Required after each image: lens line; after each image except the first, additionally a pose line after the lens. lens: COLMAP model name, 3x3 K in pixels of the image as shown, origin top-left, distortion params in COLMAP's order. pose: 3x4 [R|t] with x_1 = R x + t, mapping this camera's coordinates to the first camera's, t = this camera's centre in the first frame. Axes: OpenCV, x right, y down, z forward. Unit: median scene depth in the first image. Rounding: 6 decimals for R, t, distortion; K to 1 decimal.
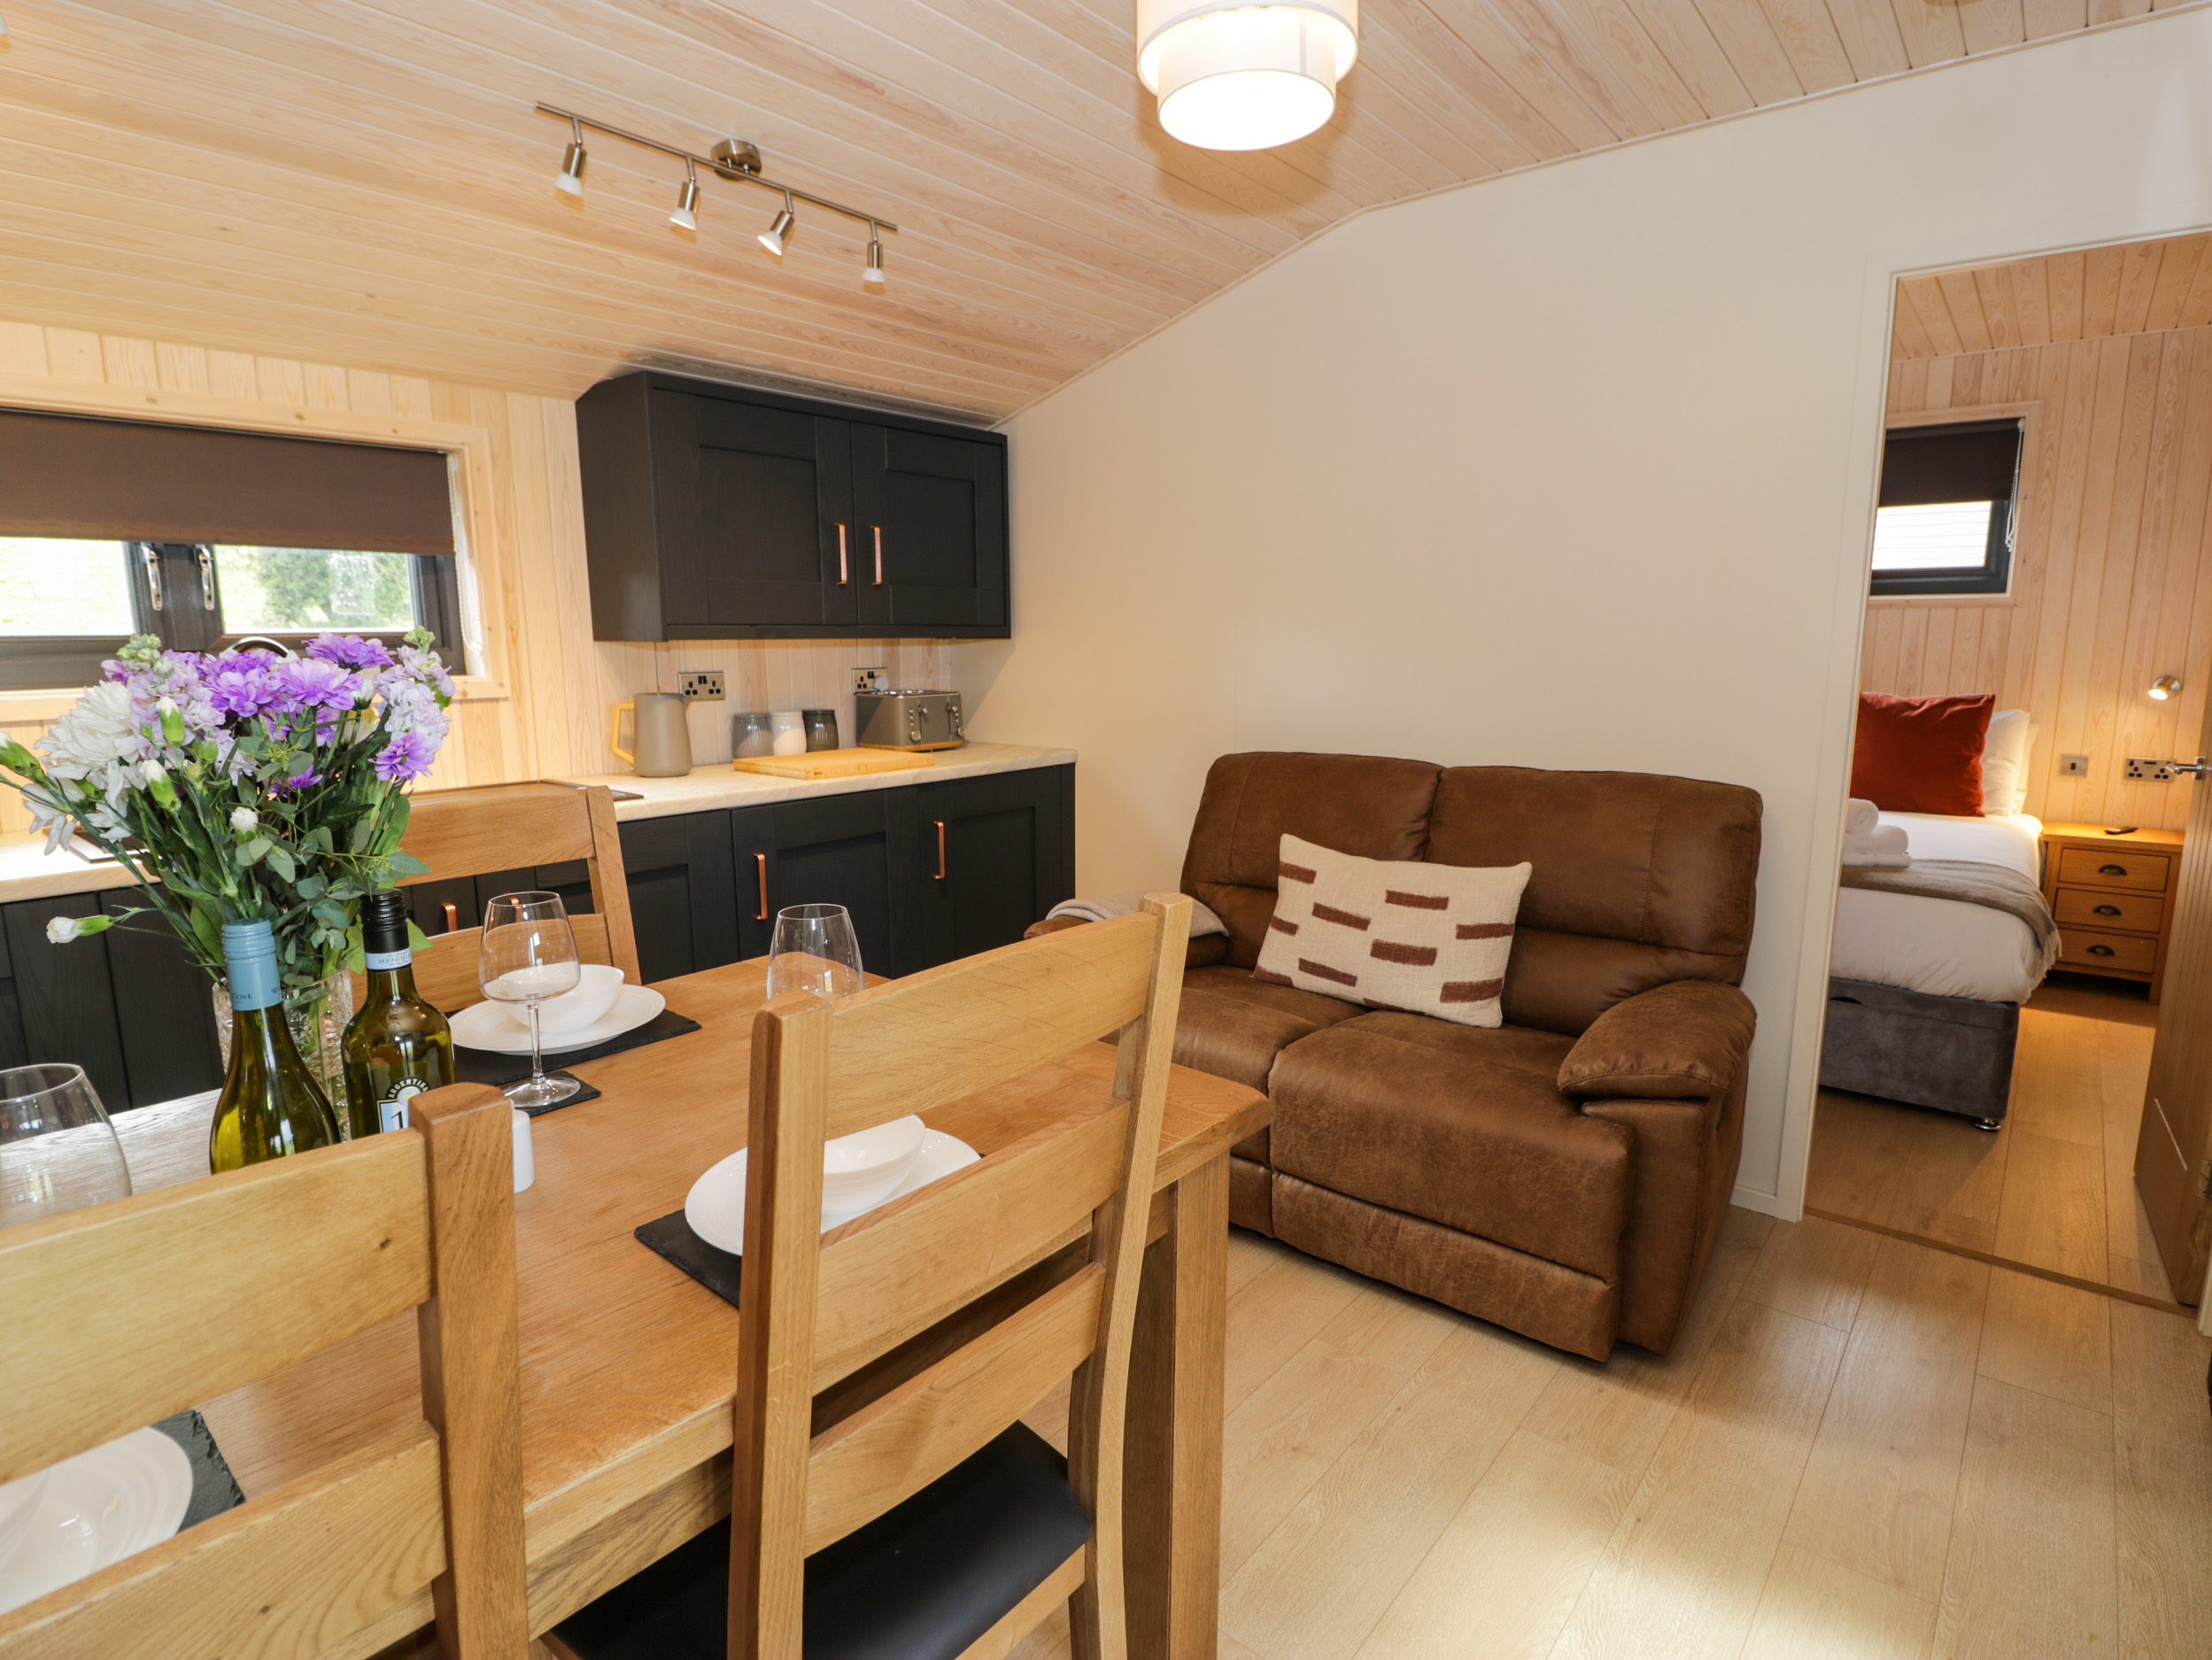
lens RADIAL K [[1147.1, 0, 1109.0], [0, 1147.1, 829.3], [0, 0, 1]] dist [0.002599, -0.016116]
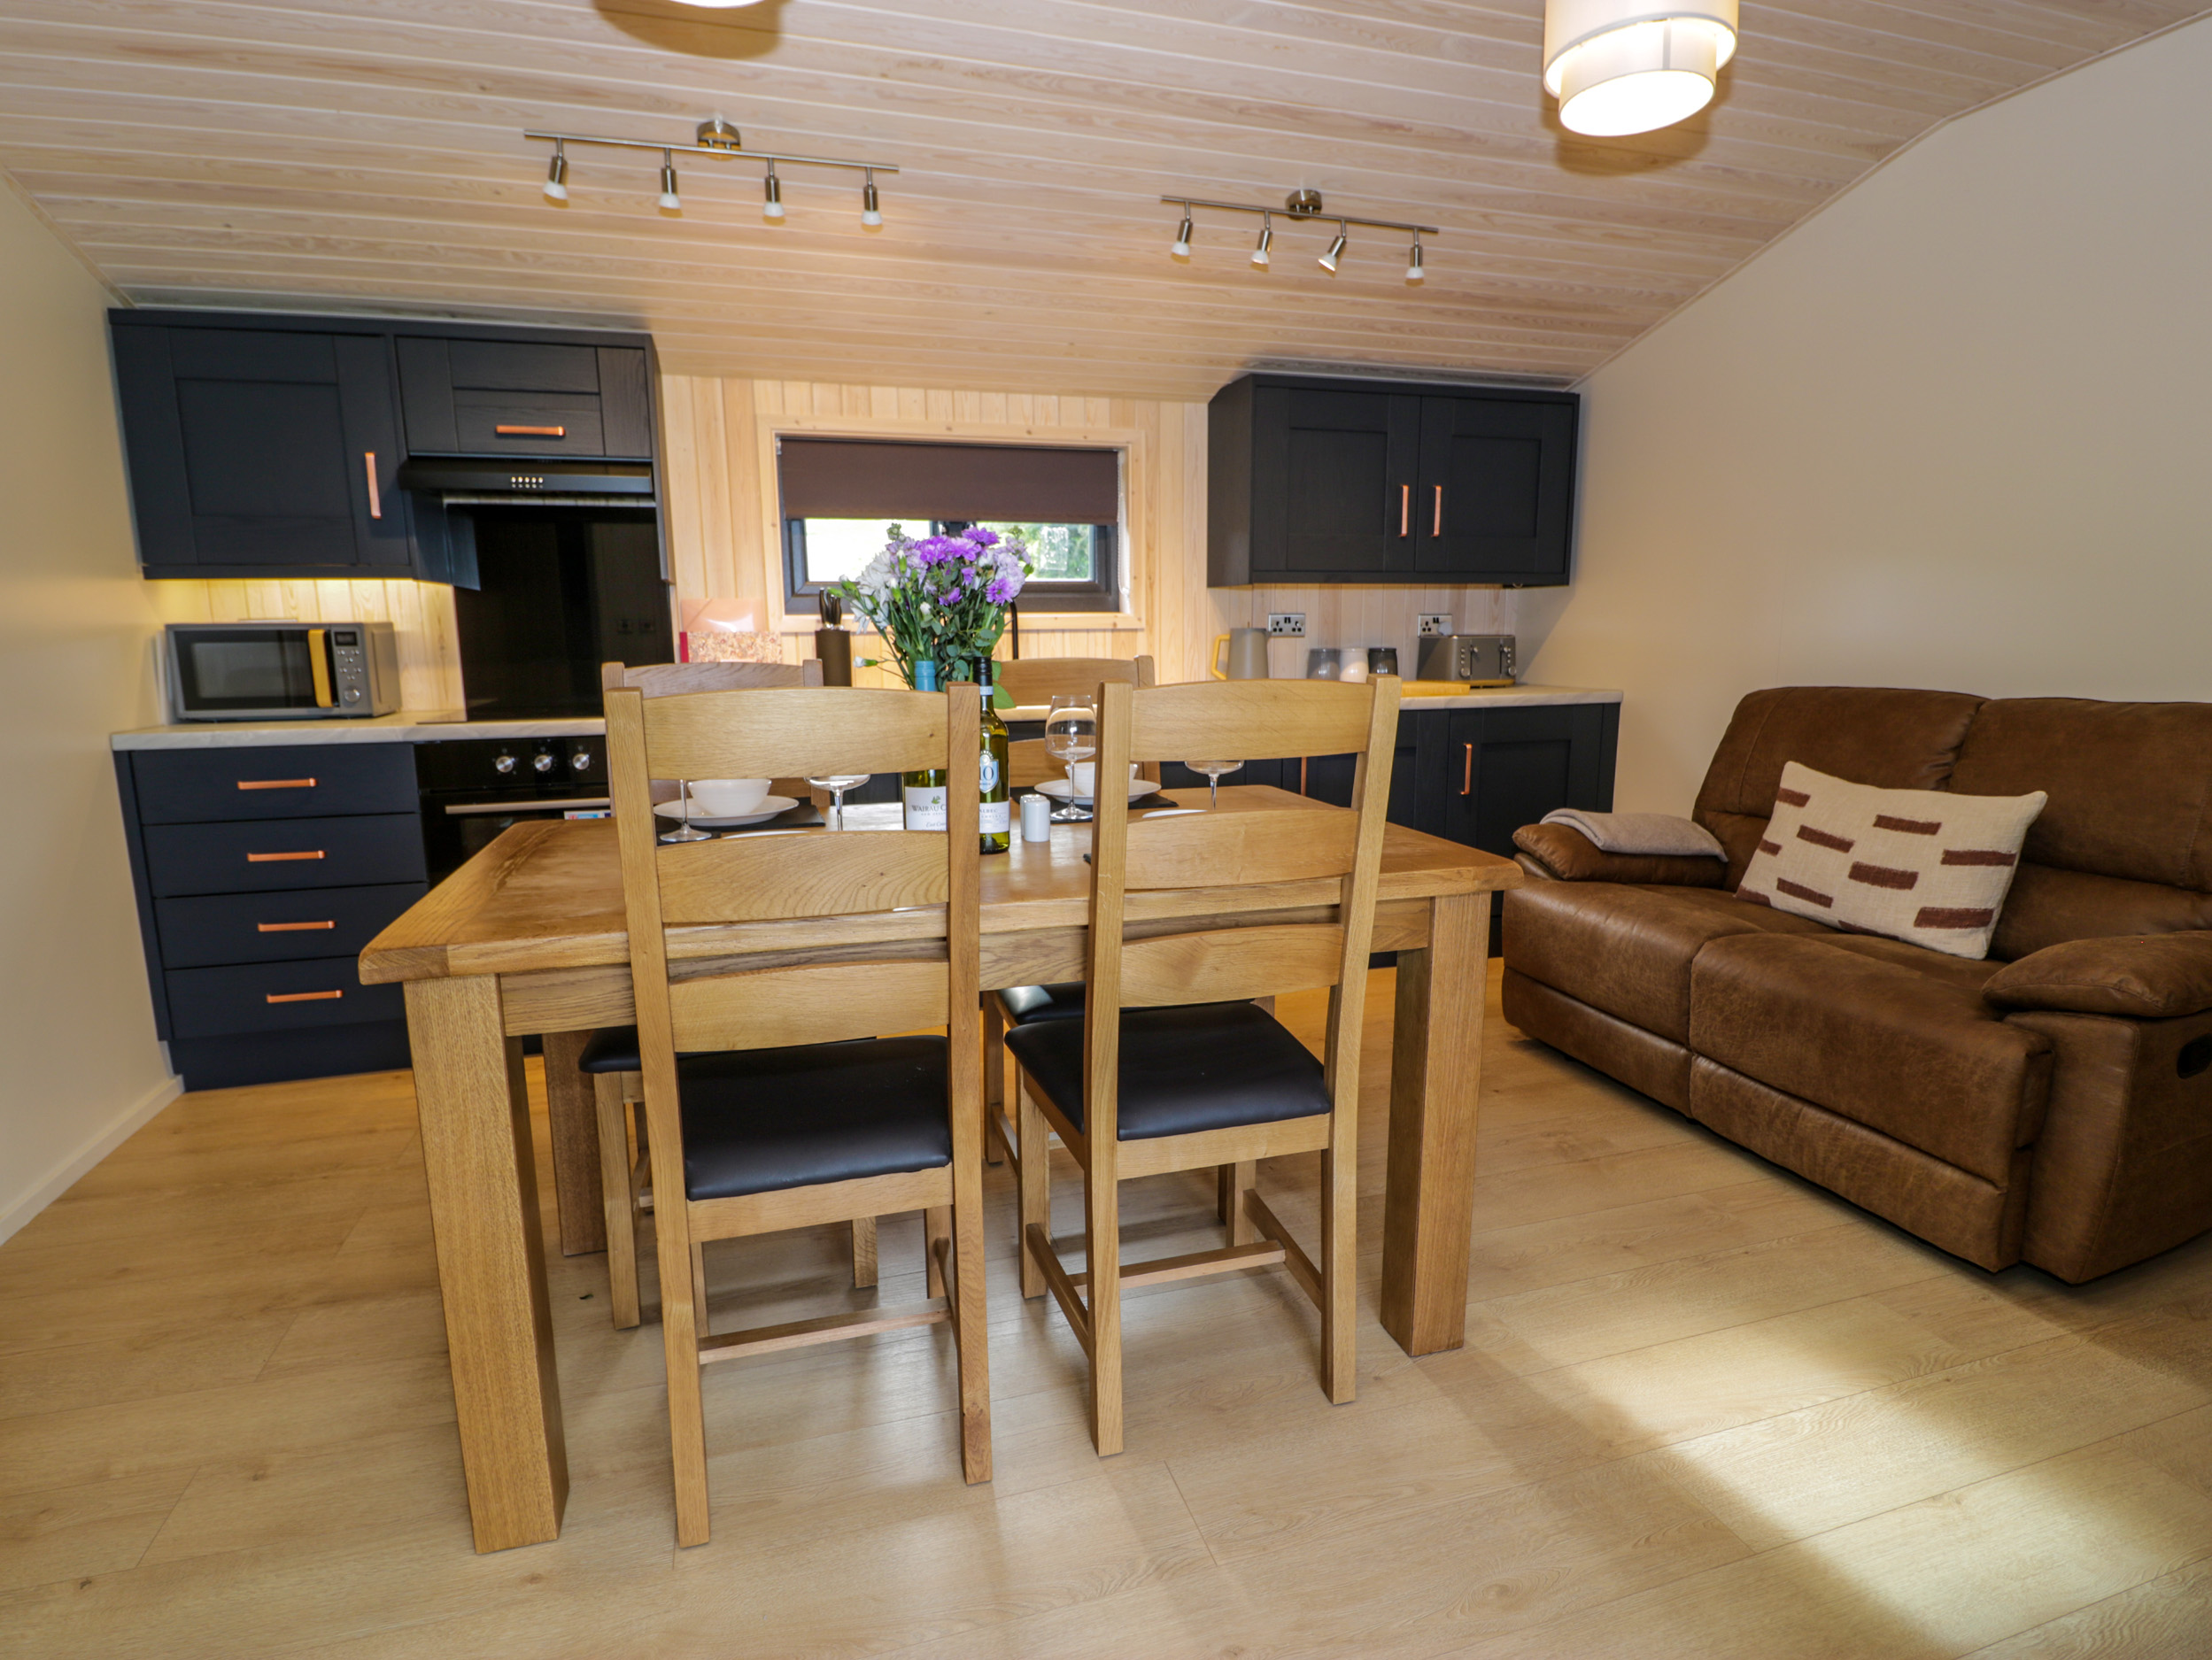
lens RADIAL K [[1147.1, 0, 1109.0], [0, 1147.1, 829.3], [0, 0, 1]] dist [0.002599, -0.016116]
pose [[0.840231, 0.091257, -0.534494, 0.226607], [-0.086721, 0.995664, 0.033667, 0.095078], [0.535249, 0.018064, 0.844501, -0.196696]]
